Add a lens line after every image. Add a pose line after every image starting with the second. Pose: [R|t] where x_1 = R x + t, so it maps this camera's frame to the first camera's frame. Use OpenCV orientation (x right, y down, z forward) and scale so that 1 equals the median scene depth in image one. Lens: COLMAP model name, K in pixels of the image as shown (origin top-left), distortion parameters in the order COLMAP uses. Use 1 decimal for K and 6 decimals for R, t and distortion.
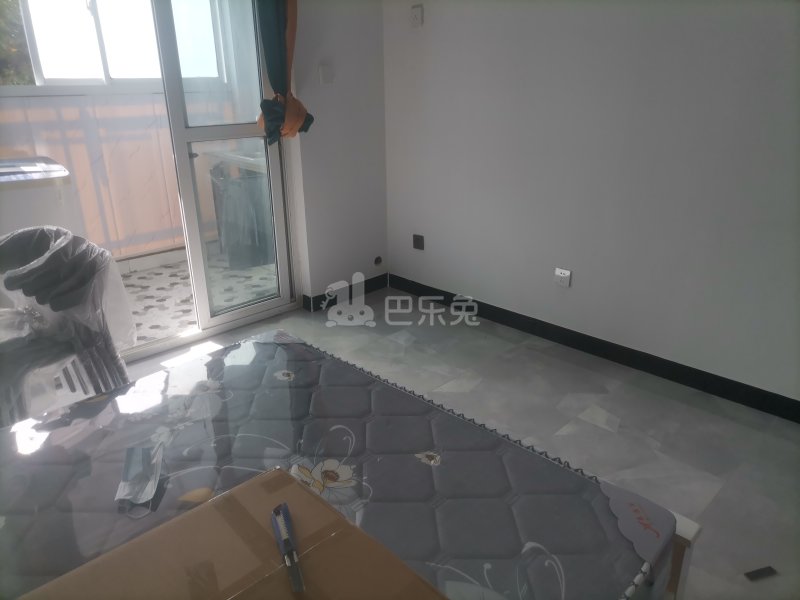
lens RADIAL K [[598.3, 0, 400.0], [0, 598.3, 300.0], [0, 0, 1]] dist [0.053985, -0.050634]
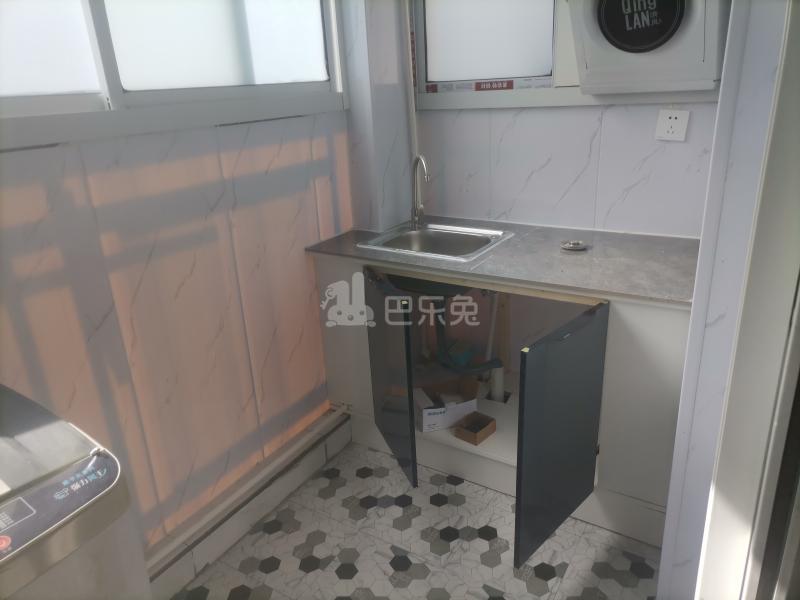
lens RADIAL K [[593.6, 0, 400.0], [0, 593.6, 300.0], [0, 0, 1]] dist [0.053541, 0.001228]
pose [[0.969073, -0.119716, 0.215791, -0.397190], [0.121983, 0.992528, 0.002832, -0.219120], [-0.214518, 0.023578, 0.976435, 0.607088]]
